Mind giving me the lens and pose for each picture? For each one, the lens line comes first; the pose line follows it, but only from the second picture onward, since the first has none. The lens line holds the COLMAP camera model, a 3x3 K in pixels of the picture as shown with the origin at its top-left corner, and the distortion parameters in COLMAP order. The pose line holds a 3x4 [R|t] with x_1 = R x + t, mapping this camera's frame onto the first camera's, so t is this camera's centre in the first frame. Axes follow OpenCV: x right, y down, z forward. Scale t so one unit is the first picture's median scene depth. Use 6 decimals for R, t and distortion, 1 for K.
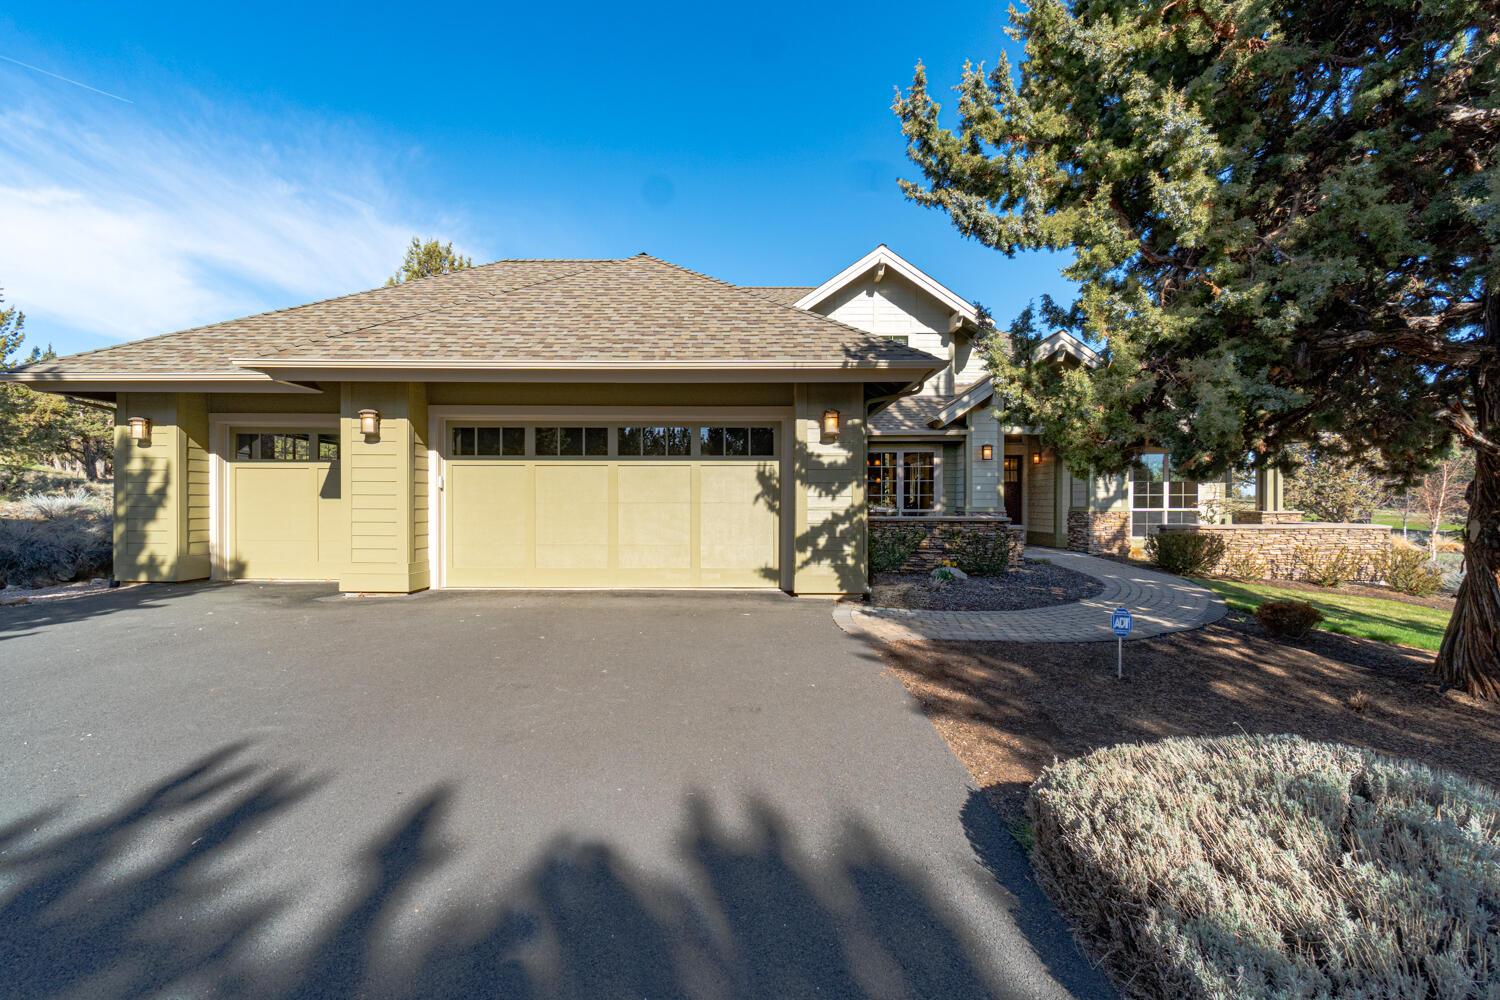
lens RADIAL K [[649.4, 0, 754.7], [0, 649.4, 497.1], [0, 0, 1]] dist [-0.000942, 0.000297]
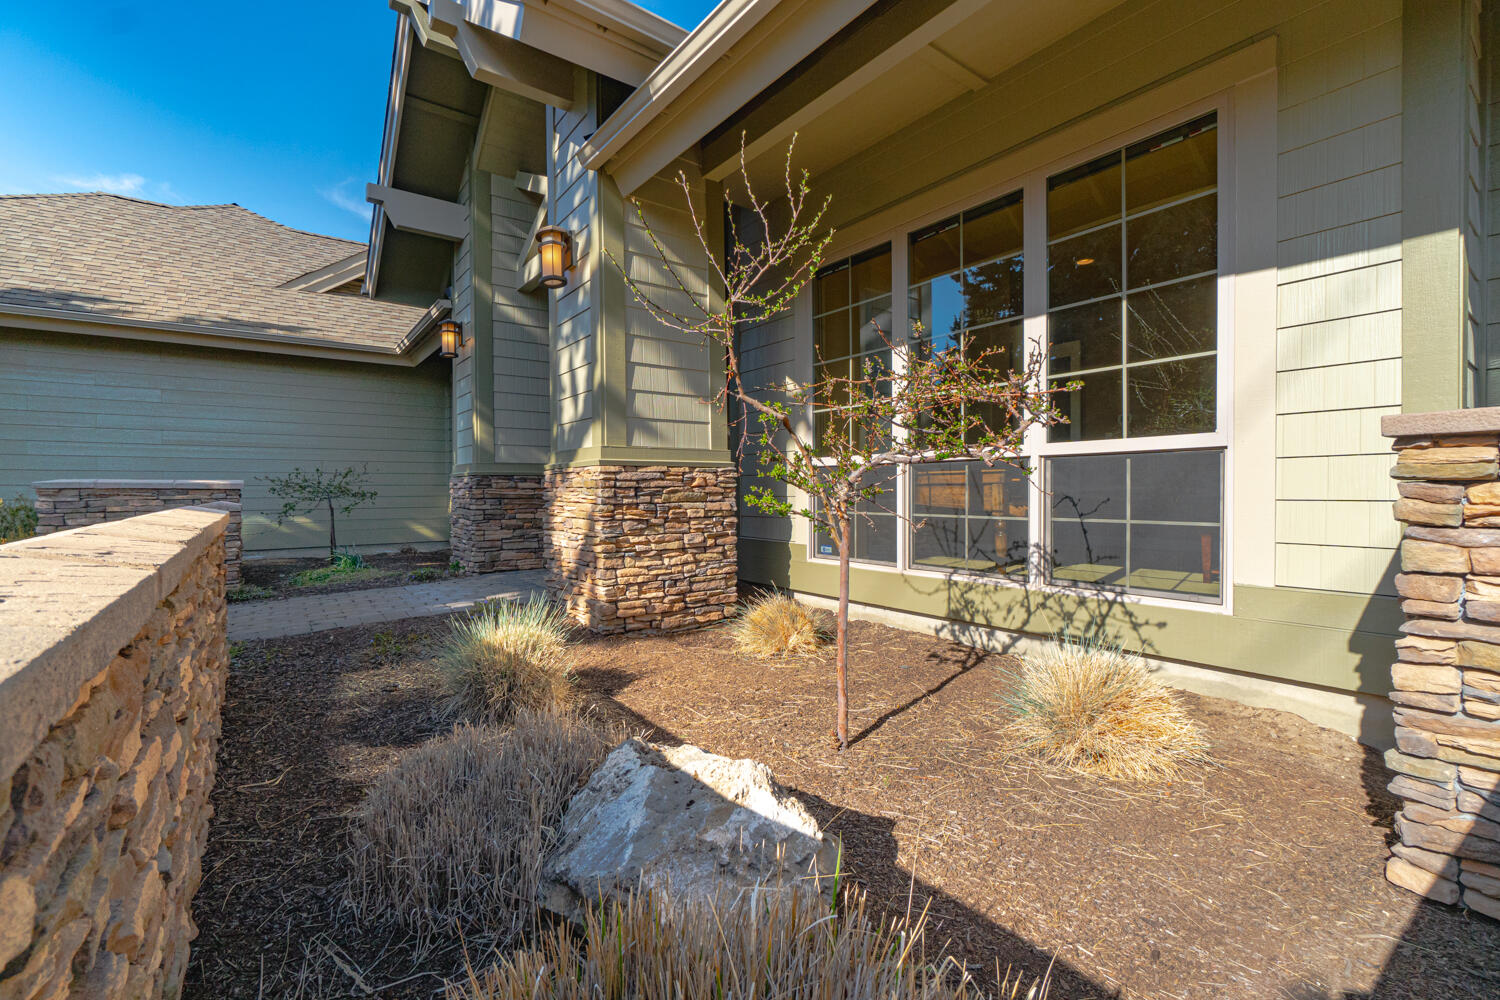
lens RADIAL K [[649.4, 0, 754.7], [0, 649.4, 497.1], [0, 0, 1]] dist [-0.000942, 0.000297]
pose [[0.625121, 0.001315, -0.780527, 0.737169], [0.027480, 0.999342, 0.023692, 0.026658], [0.780044, -0.036259, 0.624673, 0.801849]]
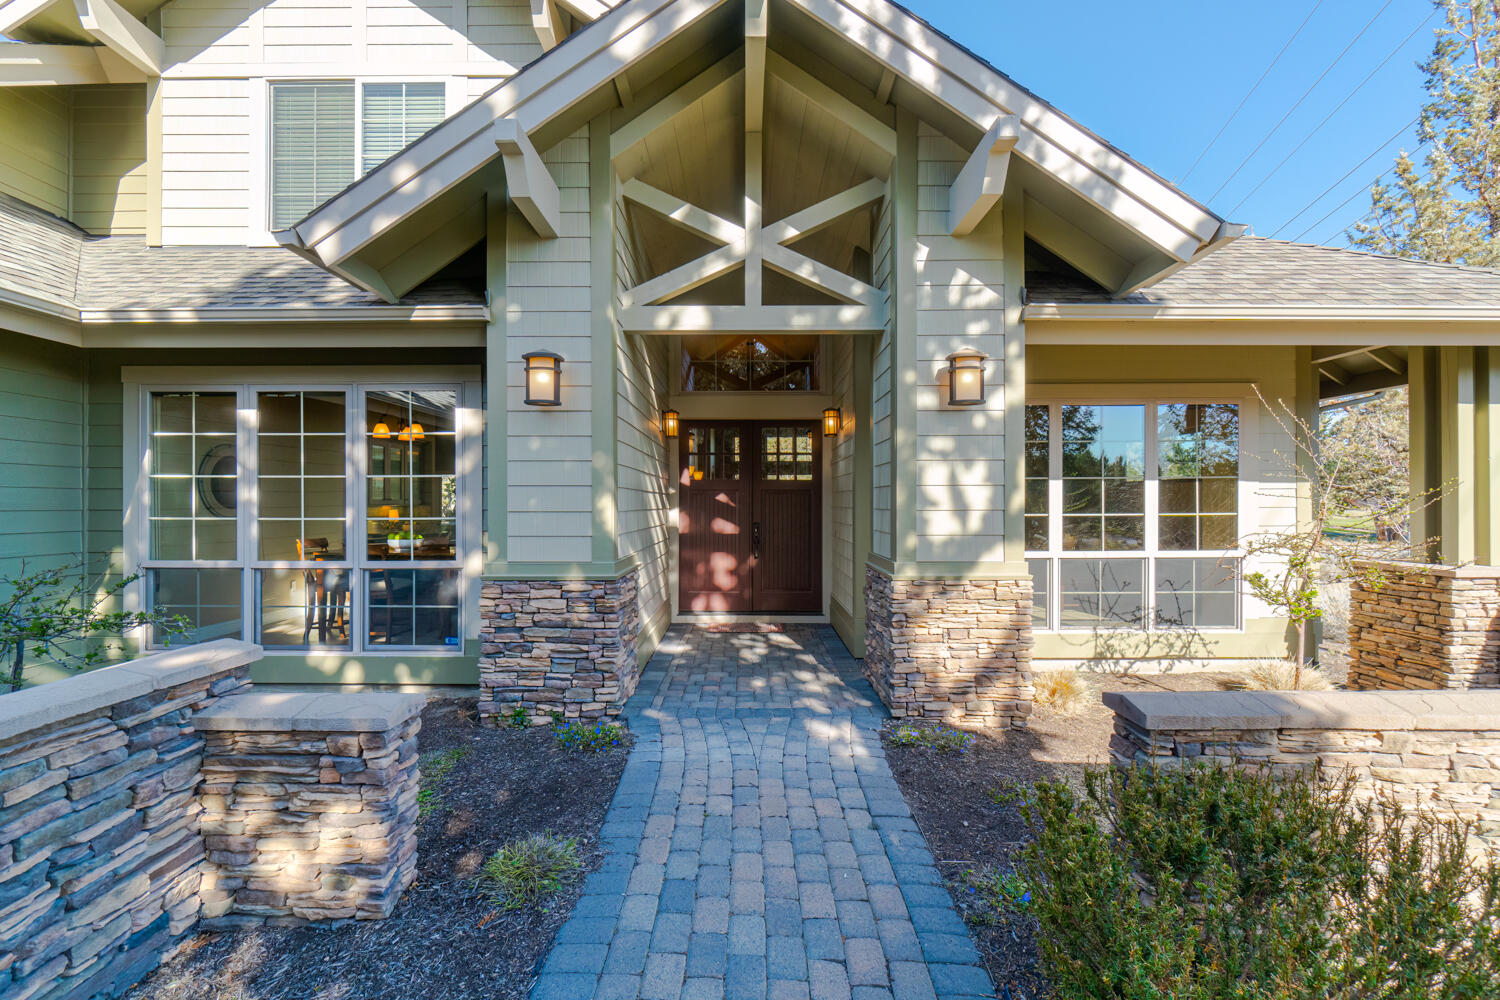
lens RADIAL K [[643.8, 0, 747.4], [0, 643.8, 501.9], [0, 0, 1]] dist [-0.000323, 0.000341]
pose [[0.999681, -0.006020, 0.024535, 0.397715], [0.005479, 0.999742, 0.022045, -0.019488], [-0.024661, -0.021903, 0.999456, 0.644852]]
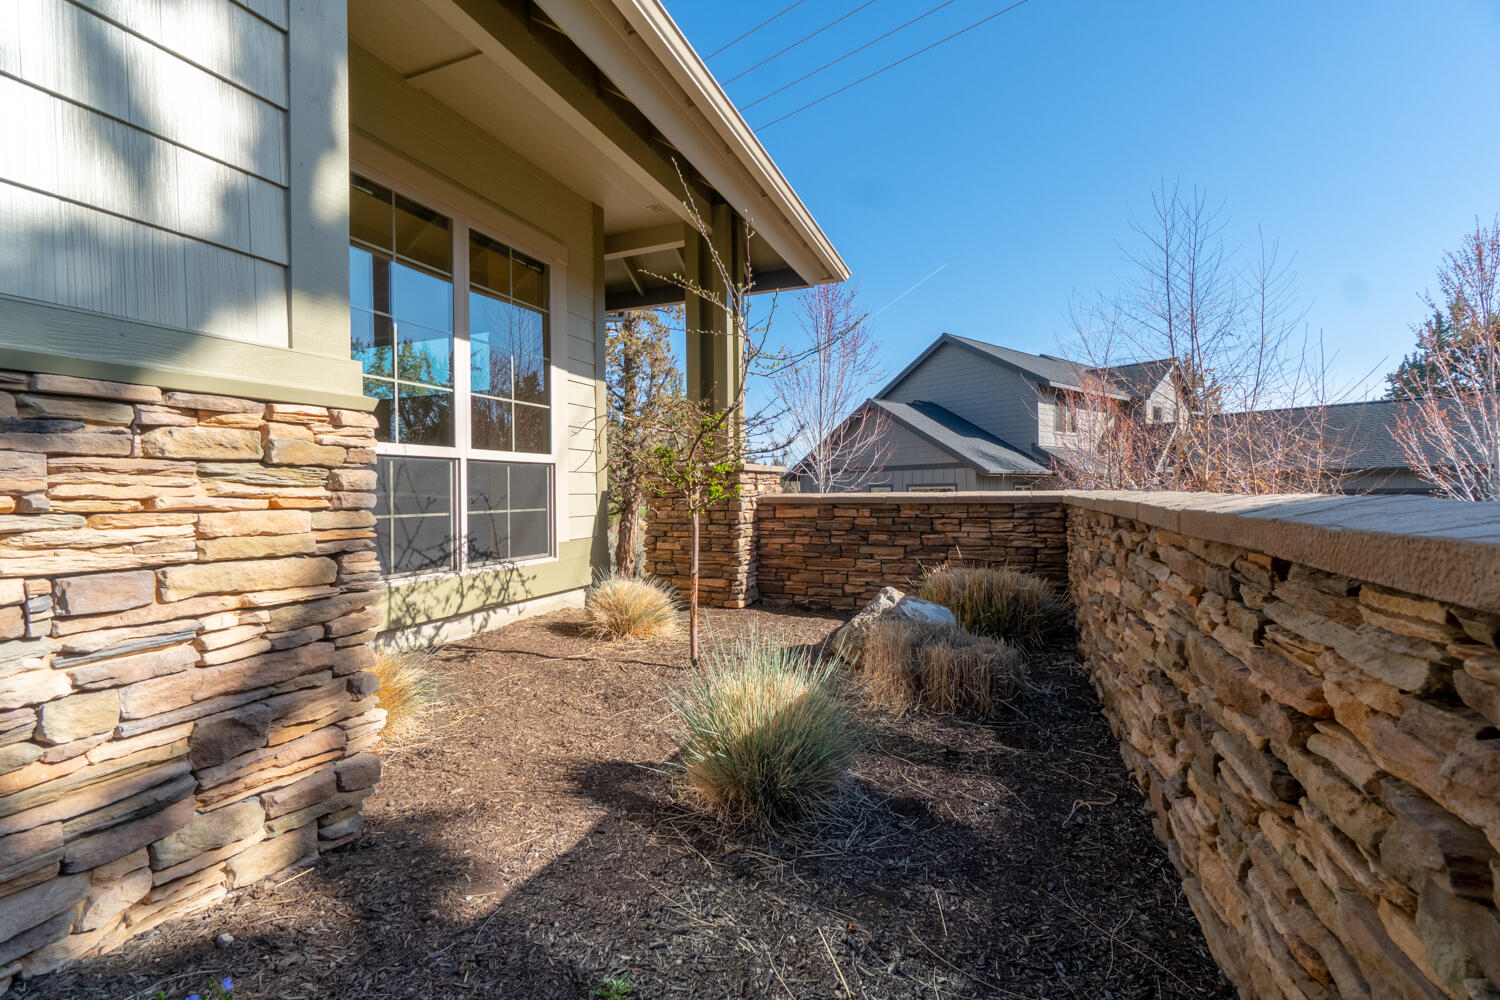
lens RADIAL K [[643.8, 0, 747.4], [0, 643.8, 501.9], [0, 0, 1]] dist [-0.000323, 0.000341]
pose [[0.363075, -0.023449, 0.931465, 0.451416], [-0.011909, 0.999485, 0.029803, 0.028171], [-0.931684, -0.021914, 0.362609, 0.817270]]
